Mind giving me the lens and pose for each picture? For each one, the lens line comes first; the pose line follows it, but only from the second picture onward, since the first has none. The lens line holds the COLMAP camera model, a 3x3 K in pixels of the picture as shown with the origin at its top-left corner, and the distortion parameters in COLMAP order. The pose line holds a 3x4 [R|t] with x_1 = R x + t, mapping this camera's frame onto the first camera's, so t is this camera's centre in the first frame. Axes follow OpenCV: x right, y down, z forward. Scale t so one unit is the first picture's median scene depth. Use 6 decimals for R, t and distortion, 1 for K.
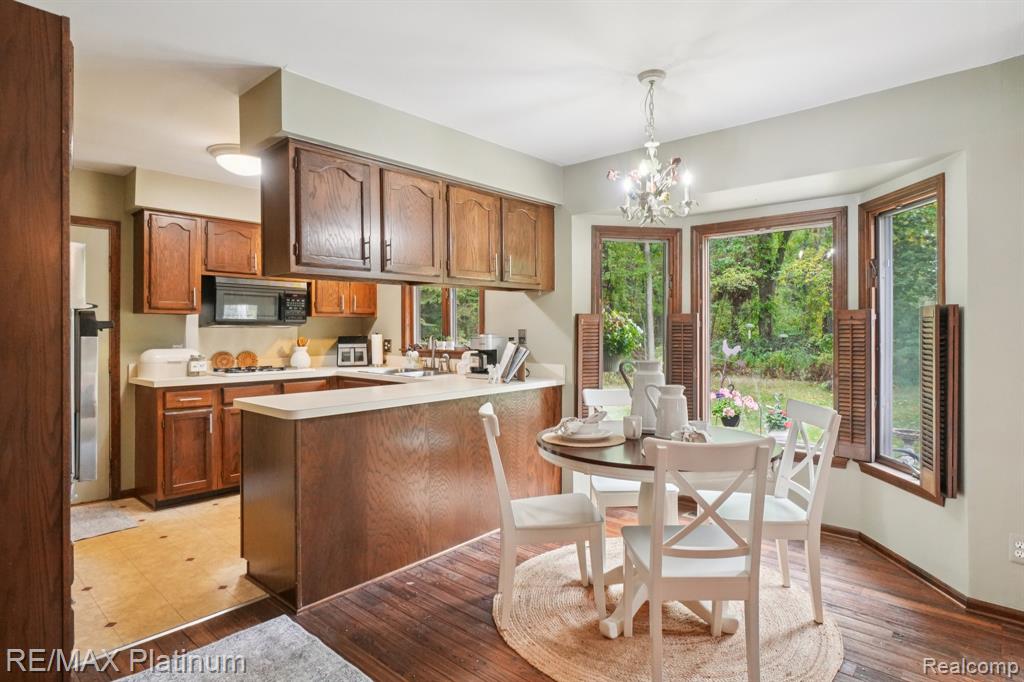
lens RADIAL K [[550.0, 0, 513.5], [0, 550.0, 327.7], [0, 0, 1]] dist [-0.005022, 0.000874]
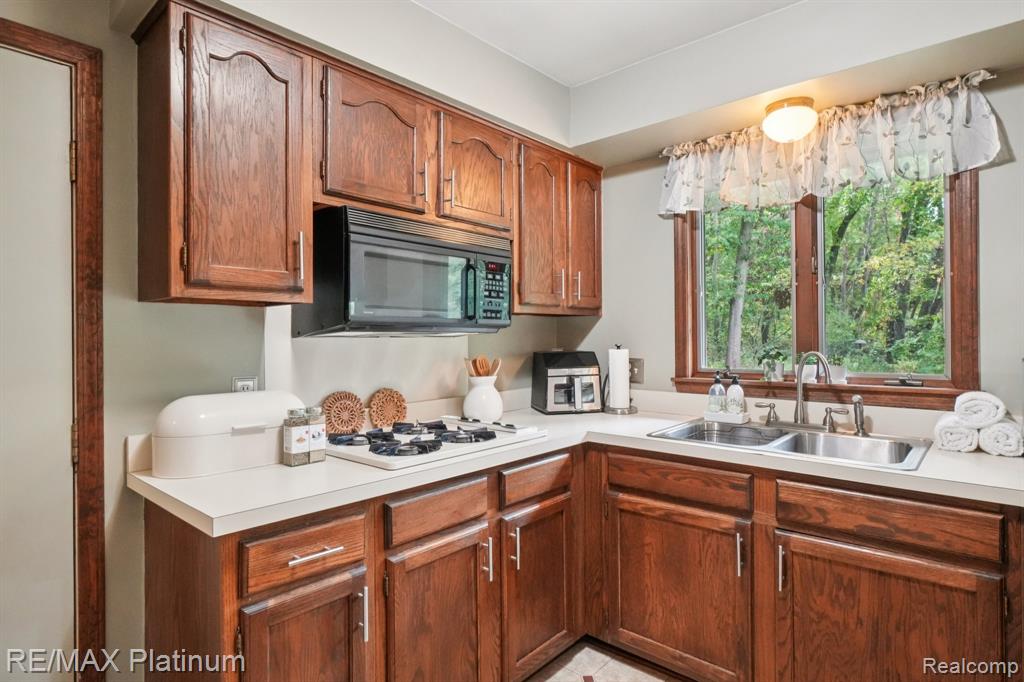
lens RADIAL K [[550.0, 0, 511.4], [0, 550.0, 334.6], [0, 0, 1]] dist [-0.005022, 0.000874]
pose [[0.999973, -0.005737, 0.004671, -0.442101], [0.005731, 0.999983, 0.001321, -0.002735], [-0.004679, -0.001294, 0.999988, 0.627089]]
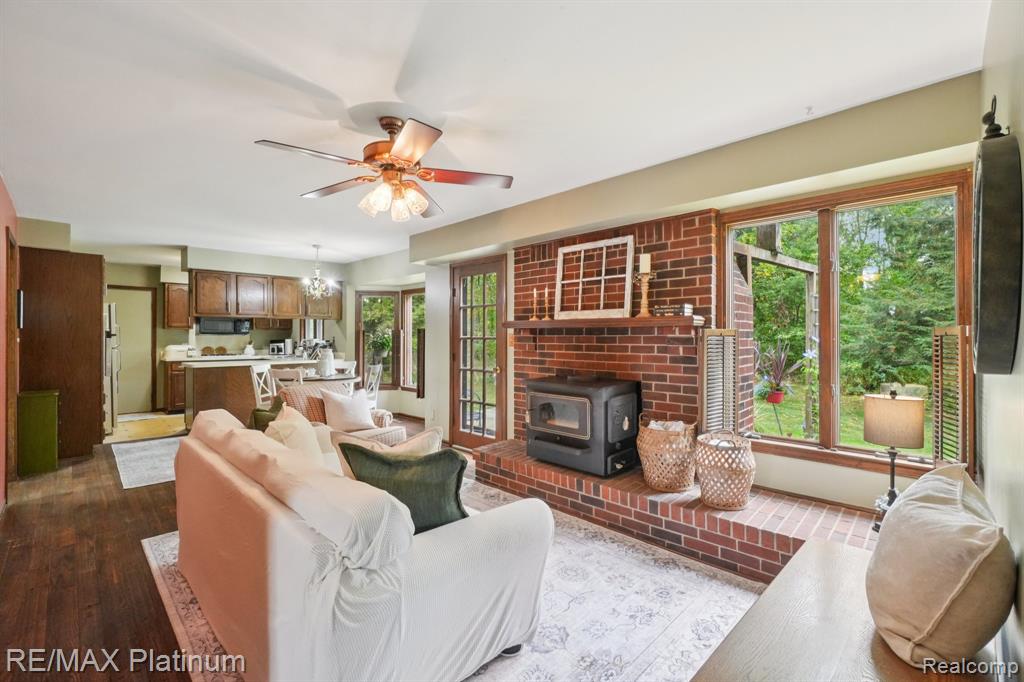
lens RADIAL K [[450.4, 0, 517.7], [0, 450.4, 337.2], [0, 0, 1]] dist [-0.004158, -0.000003]
pose [[0.998552, 0.003873, -0.053647, 0.838923], [-0.003633, 0.999983, 0.004578, -0.005866], [0.053664, -0.004376, 0.998549, -0.737848]]
